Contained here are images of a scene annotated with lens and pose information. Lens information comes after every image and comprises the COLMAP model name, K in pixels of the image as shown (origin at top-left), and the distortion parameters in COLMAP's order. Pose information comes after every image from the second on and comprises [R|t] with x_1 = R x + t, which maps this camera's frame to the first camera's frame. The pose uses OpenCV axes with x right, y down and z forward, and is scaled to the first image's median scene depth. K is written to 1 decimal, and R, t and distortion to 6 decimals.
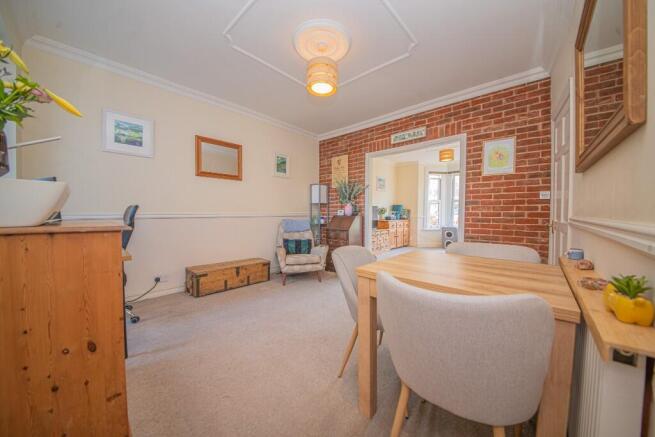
lens RADIAL K [[230.2, 0, 330.1], [0, 230.2, 215.7], [0, 0, 1]] dist [-0.000252, 0.000000]
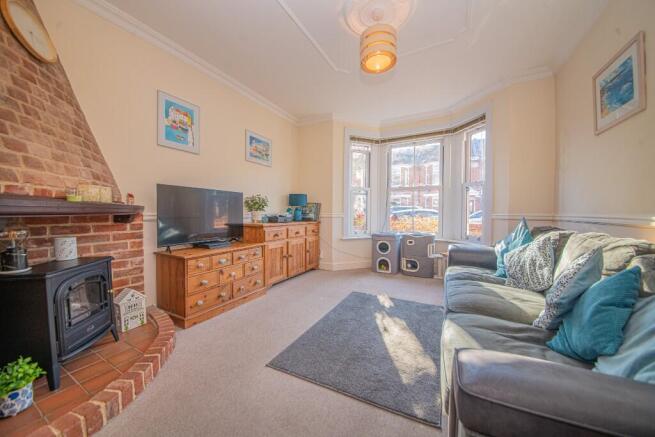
lens RADIAL K [[230.2, 0, 326.9], [0, 230.2, 218.8], [0, 0, 1]] dist [-0.000252, 0.000000]
pose [[0.963146, -0.007561, 0.268874, 0.220511], [0.004950, 0.999934, 0.010387, 0.005587], [-0.268935, -0.008673, 0.963119, 0.471893]]
